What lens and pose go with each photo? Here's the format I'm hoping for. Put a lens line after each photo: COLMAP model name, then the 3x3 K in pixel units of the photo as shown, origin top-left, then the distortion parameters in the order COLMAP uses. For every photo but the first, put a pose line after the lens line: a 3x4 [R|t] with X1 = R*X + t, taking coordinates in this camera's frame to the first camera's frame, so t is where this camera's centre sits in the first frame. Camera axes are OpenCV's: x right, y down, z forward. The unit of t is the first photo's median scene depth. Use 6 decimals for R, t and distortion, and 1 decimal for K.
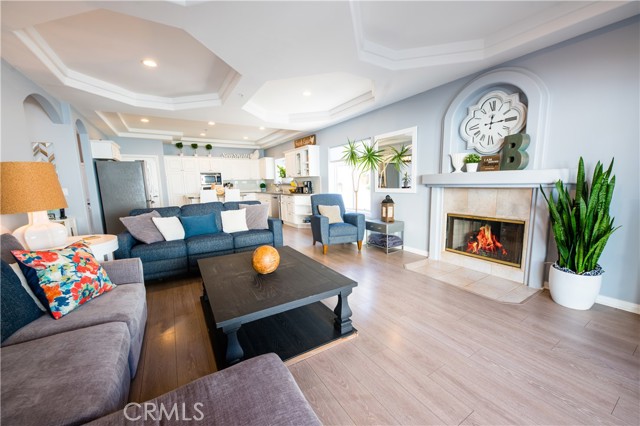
lens RADIAL K [[245.8, 0, 319.4], [0, 245.8, 213.7], [0, 0, 1]] dist [-0.001420, -0.000095]
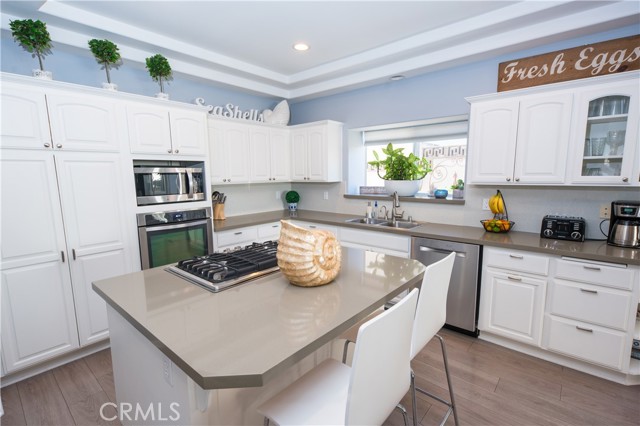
lens RADIAL K [[300.2, 0, 319.4], [0, 300.2, 215.4], [0, 0, 1]] dist [-0.003041, -0.000308]
pose [[0.951690, -0.029879, 0.305603, -0.353309], [0.027846, 0.999552, 0.011012, -0.094118], [-0.305795, -0.001970, 0.952095, 0.568568]]
